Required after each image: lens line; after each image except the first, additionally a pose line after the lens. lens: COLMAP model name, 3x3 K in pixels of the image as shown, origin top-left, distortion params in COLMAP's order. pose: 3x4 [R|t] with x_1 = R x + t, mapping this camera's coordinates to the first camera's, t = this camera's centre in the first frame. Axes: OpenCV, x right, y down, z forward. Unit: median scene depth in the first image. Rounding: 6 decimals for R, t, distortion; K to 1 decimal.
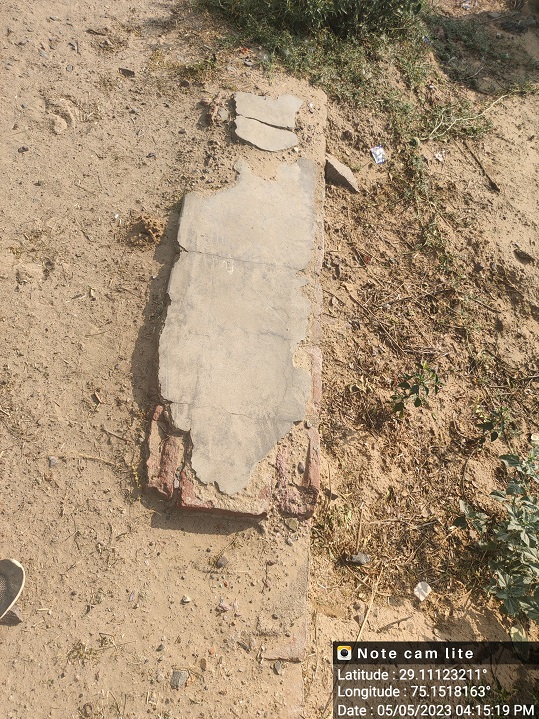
lens RADIAL K [[496.3, 0, 281.7], [0, 496.3, 359.0], [0, 0, 1]] dist [0.049089, -0.076333]
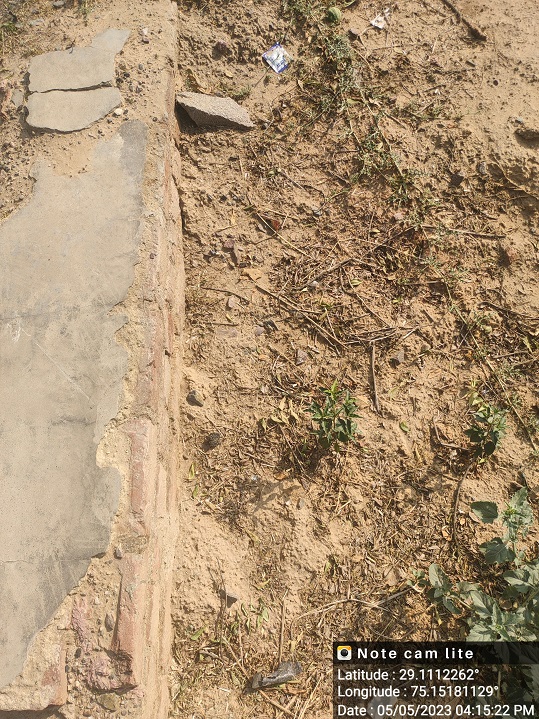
lens RADIAL K [[496.3, 0, 281.7], [0, 496.3, 359.0], [0, 0, 1]] dist [0.049089, -0.076333]
pose [[0.937023, -0.207399, -0.281022, 0.351227], [0.251111, 0.959280, 0.129324, -0.109152], [0.242757, -0.191747, 0.950948, 0.296138]]
